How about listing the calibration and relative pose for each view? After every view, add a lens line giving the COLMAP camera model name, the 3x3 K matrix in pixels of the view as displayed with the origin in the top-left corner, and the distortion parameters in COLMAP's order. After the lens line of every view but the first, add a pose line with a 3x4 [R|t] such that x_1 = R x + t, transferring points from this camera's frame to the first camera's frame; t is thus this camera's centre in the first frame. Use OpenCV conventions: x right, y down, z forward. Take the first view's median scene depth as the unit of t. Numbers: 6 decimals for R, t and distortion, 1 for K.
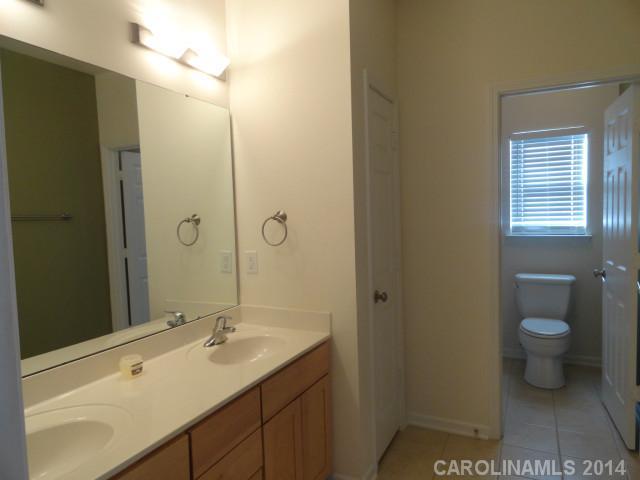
lens RADIAL K [[442.1, 0, 321.1], [0, 442.1, 241.7], [0, 0, 1]] dist [0.010914, 0.001875]
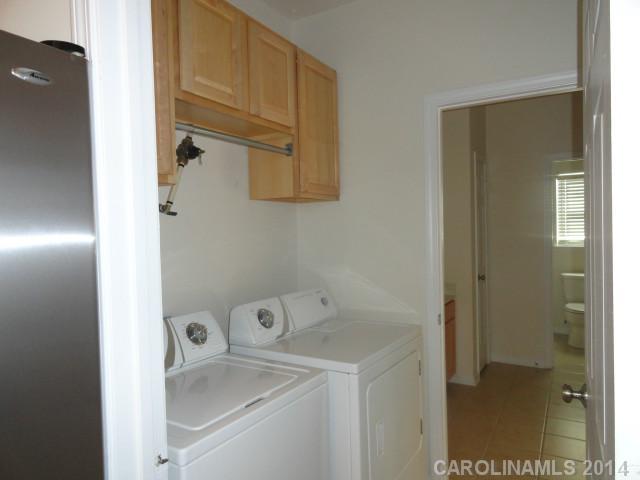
lens RADIAL K [[442.1, 0, 318.6], [0, 442.1, 239.3], [0, 0, 1]] dist [0.010914, 0.001875]
pose [[0.995180, 0.001779, -0.098045, -0.198311], [-0.005490, 0.999278, -0.037601, 0.020905], [0.097907, 0.037958, 0.994471, -0.496943]]
